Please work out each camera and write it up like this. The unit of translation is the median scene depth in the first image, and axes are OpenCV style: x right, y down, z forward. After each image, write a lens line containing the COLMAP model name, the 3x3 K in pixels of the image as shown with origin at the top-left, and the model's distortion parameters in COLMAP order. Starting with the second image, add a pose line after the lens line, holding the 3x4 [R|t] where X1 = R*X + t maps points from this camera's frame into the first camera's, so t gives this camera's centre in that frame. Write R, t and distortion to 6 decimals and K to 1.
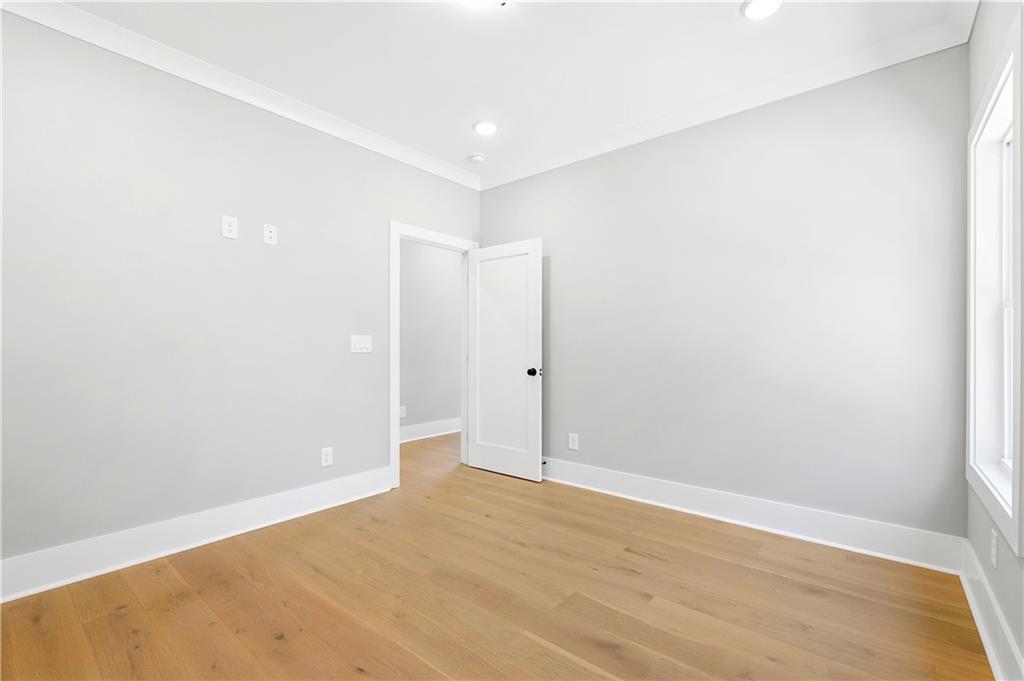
lens RADIAL K [[450.9, 0, 508.8], [0, 450.9, 345.8], [0, 0, 1]] dist [0.000806, 0.000458]
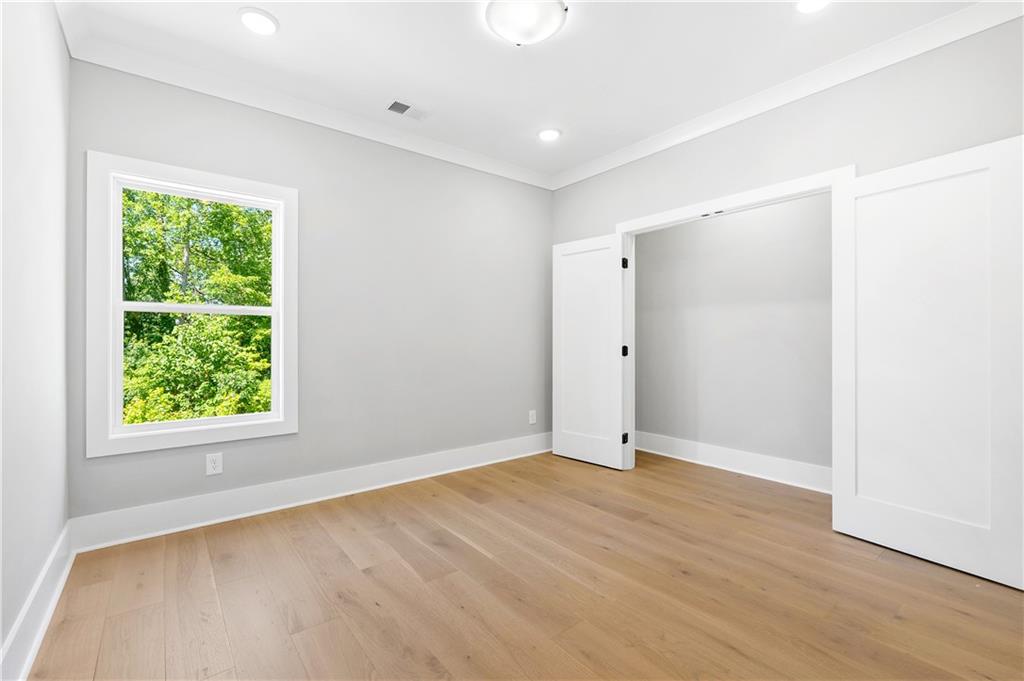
lens RADIAL K [[450.9, 0, 506.6], [0, 450.9, 336.3], [0, 0, 1]] dist [0.000806, 0.000458]
pose [[-0.976483, 0.002042, 0.215586, -0.251889], [0.001510, 0.999995, -0.002629, -0.000245], [-0.215590, -0.002242, -0.976481, 1.984545]]
